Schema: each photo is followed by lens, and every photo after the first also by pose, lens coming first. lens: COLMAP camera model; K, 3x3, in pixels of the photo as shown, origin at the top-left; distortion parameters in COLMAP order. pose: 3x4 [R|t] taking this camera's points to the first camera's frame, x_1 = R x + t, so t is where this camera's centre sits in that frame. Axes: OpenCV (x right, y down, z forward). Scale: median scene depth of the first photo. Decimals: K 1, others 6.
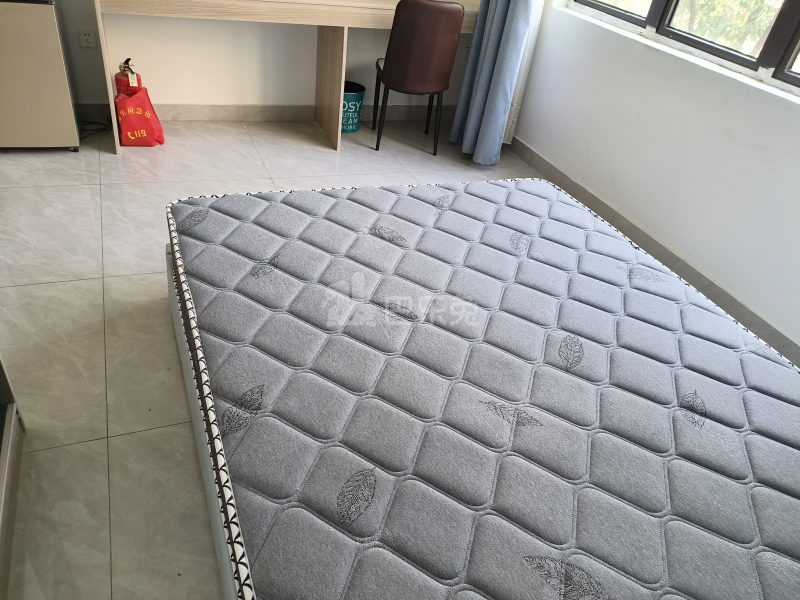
lens RADIAL K [[590.6, 0, 400.7], [0, 590.6, 297.8], [0, 0, 1]] dist [0.089759, -0.111876]
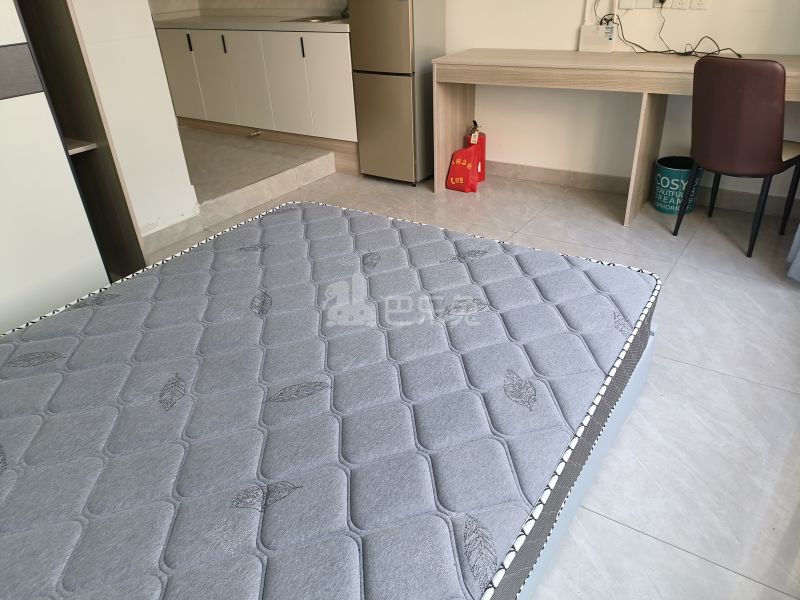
lens RADIAL K [[590.6, 0, 400.7], [0, 590.6, 297.8], [0, 0, 1]] dist [0.089759, -0.111876]
pose [[0.550460, 0.266657, -0.791131, 0.486455], [-0.380906, 0.923457, 0.046228, -0.065685], [0.742903, 0.275900, 0.609897, 0.248632]]
